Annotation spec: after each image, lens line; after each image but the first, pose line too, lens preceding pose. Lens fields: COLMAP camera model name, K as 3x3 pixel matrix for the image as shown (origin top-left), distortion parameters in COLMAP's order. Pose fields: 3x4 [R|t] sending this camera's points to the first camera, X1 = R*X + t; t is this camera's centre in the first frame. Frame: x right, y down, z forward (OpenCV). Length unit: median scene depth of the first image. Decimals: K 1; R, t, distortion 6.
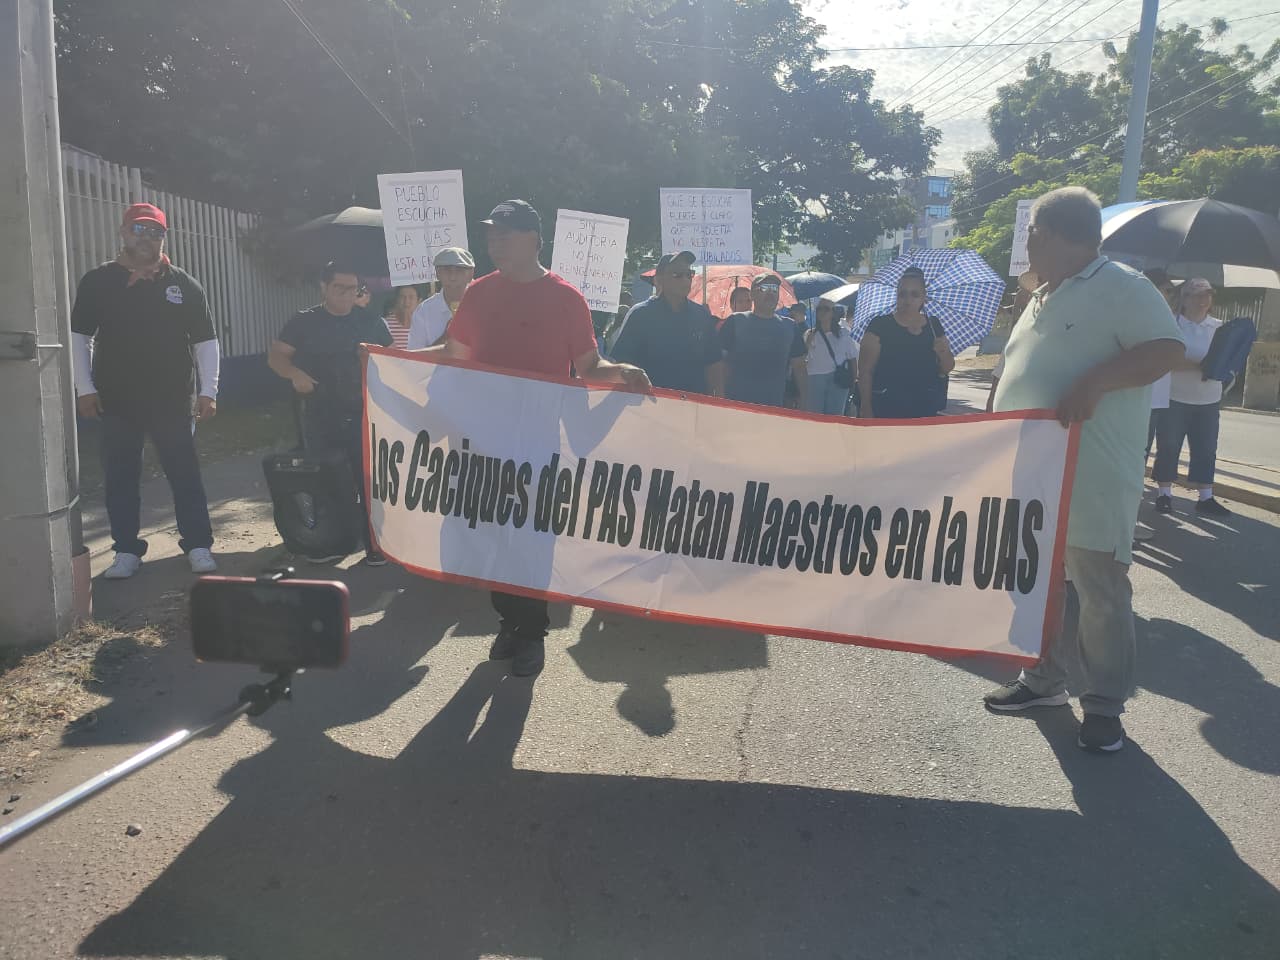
lens RADIAL K [[932.9, 0, 636.0], [0, 932.9, 473.6], [0, 0, 1]] dist [0.051497, -0.041688]
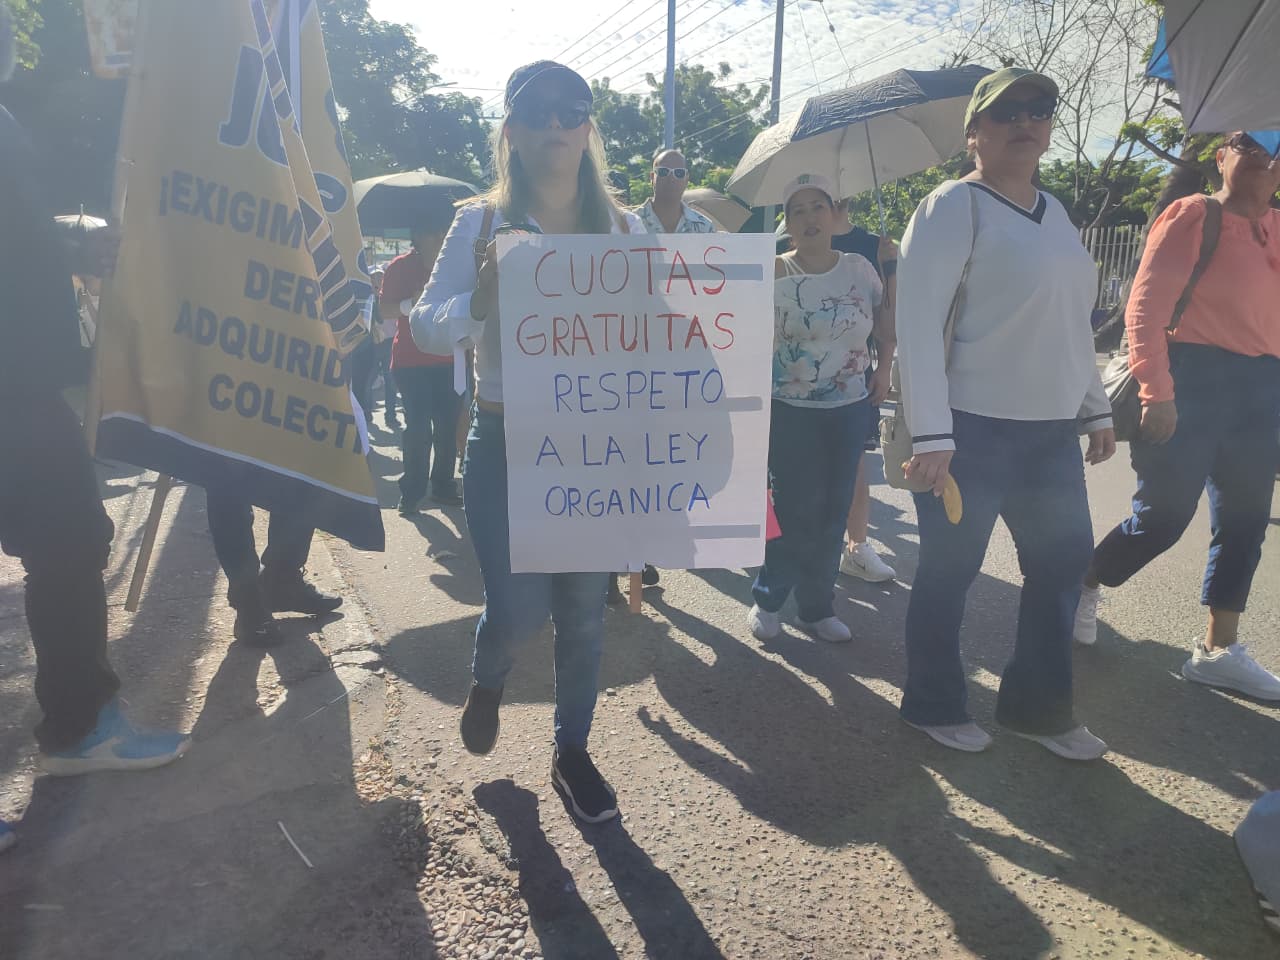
lens RADIAL K [[932.9, 0, 651.6], [0, 932.9, 468.2], [0, 0, 1]] dist [0.051497, -0.041688]
pose [[0.906281, -0.100735, 0.410496, -0.061230], [0.096137, 0.994857, 0.031889, 0.024172], [-0.411597, 0.010563, 0.911305, -0.130080]]
